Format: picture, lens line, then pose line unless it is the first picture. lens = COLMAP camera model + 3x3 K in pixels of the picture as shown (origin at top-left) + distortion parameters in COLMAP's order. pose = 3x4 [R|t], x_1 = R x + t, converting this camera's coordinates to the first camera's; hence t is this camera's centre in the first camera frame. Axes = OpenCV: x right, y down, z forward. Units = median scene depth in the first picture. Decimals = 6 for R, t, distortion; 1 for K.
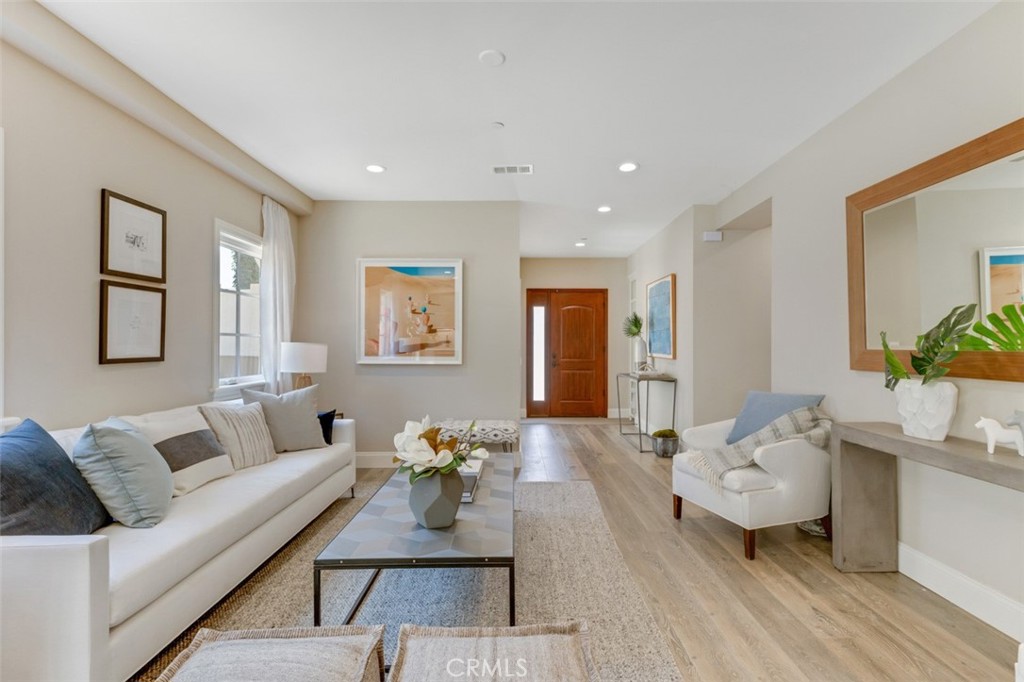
lens RADIAL K [[479.3, 0, 513.4], [0, 479.3, 340.7], [0, 0, 1]] dist [0.014732, -0.007492]
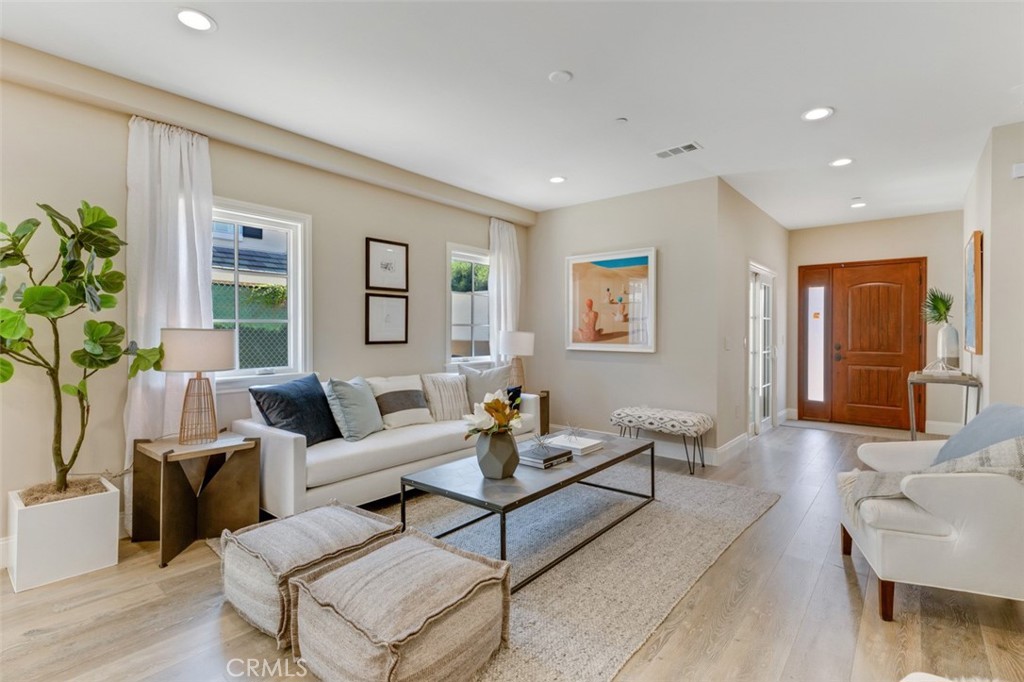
lens RADIAL K [[479.3, 0, 501.4], [0, 479.3, 334.4], [0, 0, 1]] dist [0.014732, -0.007492]
pose [[0.763202, 0.002994, -0.646153, 0.401014], [0.004343, 0.999943, 0.009762, 0.000190], [0.646146, -0.010256, 0.763145, 0.036634]]
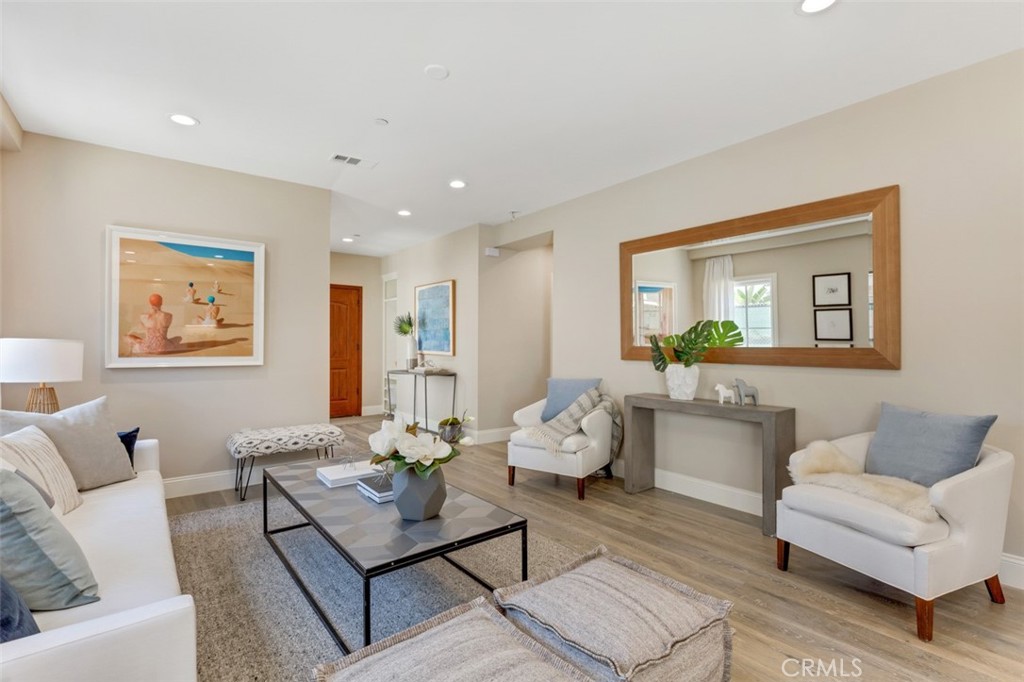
lens RADIAL K [[479.3, 0, 513.7], [0, 479.3, 345.8], [0, 0, 1]] dist [0.014732, -0.007492]
pose [[0.786382, -0.001986, 0.617737, -0.391763], [-0.006629, 0.999910, 0.011652, 0.001414], [-0.617705, -0.013258, 0.786298, 0.041898]]
